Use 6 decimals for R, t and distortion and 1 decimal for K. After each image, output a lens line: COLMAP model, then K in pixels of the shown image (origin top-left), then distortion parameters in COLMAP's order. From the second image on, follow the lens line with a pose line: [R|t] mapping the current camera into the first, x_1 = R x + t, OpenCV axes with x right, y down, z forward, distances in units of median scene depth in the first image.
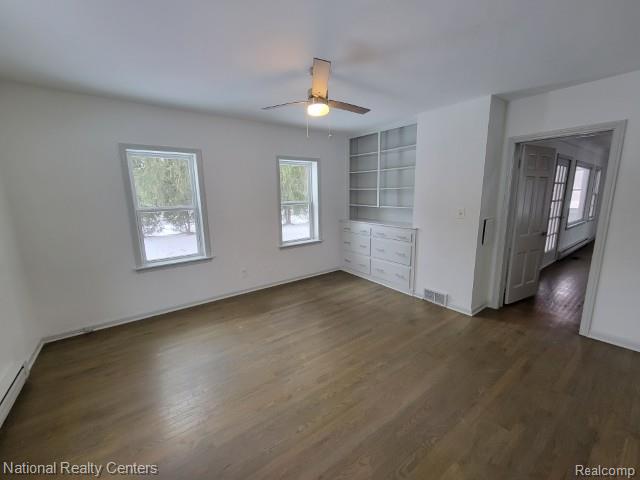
lens RADIAL K [[262.9, 0, 320.0], [0, 262.9, 240.0], [0, 0, 1]] dist [-0.000362, 0.000141]
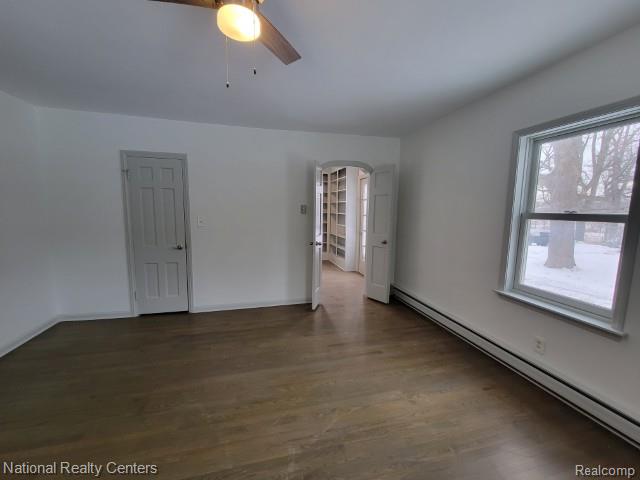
lens RADIAL K [[262.9, 0, 320.0], [0, 262.9, 240.0], [0, 0, 1]] dist [-0.000362, 0.000141]
pose [[-0.923296, -0.038948, 0.382109, -0.374092], [0.073899, 0.958244, 0.276237, -0.228728], [-0.376913, 0.283286, -0.881865, 1.542426]]
